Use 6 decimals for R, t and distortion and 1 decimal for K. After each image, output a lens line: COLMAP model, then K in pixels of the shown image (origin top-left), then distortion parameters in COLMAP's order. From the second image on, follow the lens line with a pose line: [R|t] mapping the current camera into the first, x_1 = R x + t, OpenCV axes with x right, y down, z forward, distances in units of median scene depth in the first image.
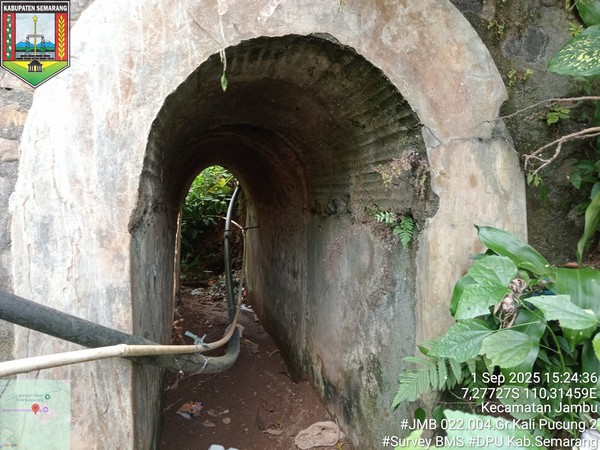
lens RADIAL K [[450.8, 0, 295.9], [0, 450.8, 223.8], [0, 0, 1]] dist [0.043156, -0.109064]
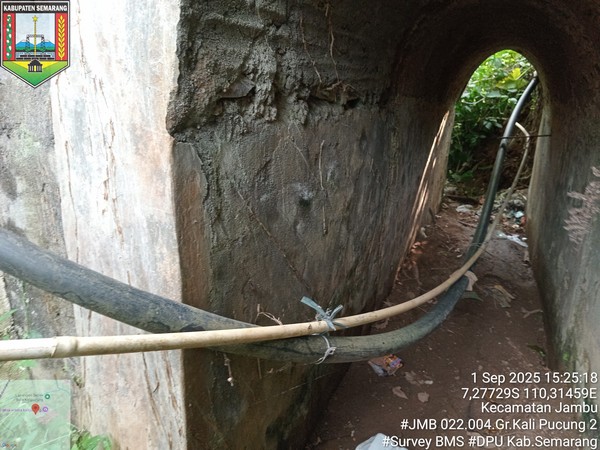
lens RADIAL K [[450.8, 0, 295.9], [0, 450.8, 223.8], [0, 0, 1]] dist [0.043156, -0.109064]
pose [[0.798932, 0.168494, -0.577337, 0.059964], [-0.042084, 0.973262, 0.225808, -0.002198], [0.599948, -0.156108, 0.784661, 0.326157]]
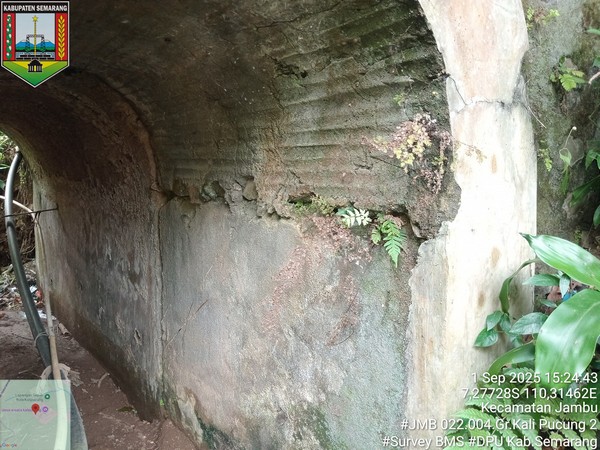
lens RADIAL K [[450.8, 0, 295.9], [0, 450.8, 223.8], [0, 0, 1]] dist [0.043156, -0.109064]
pose [[0.898175, -0.057154, 0.435908, -0.107092], [0.023759, 0.996375, 0.081685, -0.038812], [-0.438997, -0.063011, 0.896277, 0.289324]]
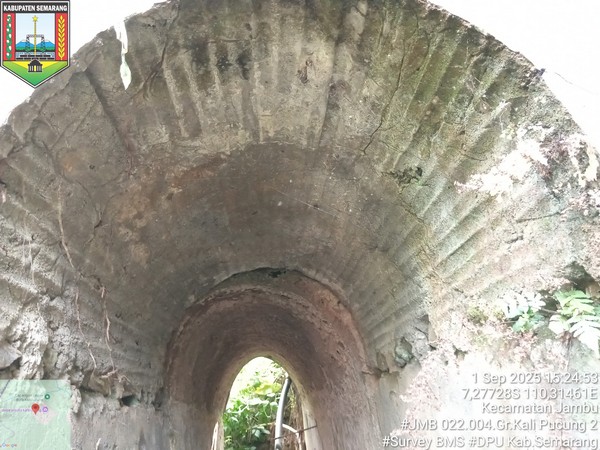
lens RADIAL K [[450.8, 0, 295.9], [0, 450.8, 223.8], [0, 0, 1]] dist [0.043156, -0.109064]
pose [[0.977339, -0.194830, -0.082758, 0.021445], [0.141249, 0.891443, -0.430555, 0.049793], [0.157660, 0.409109, 0.898762, 0.336977]]
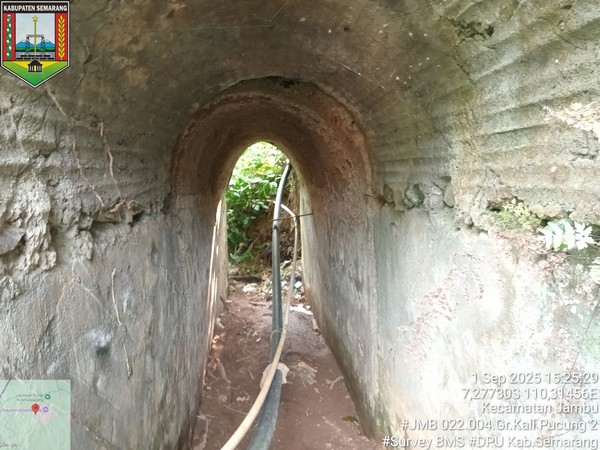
lens RADIAL K [[450.8, 0, 295.9], [0, 450.8, 223.8], [0, 0, 1]] dist [0.043156, -0.109064]
pose [[0.988275, -0.045640, -0.145704, 0.010308], [0.053992, 0.997086, 0.053890, -0.039344], [0.142820, -0.061125, 0.987859, 0.358562]]
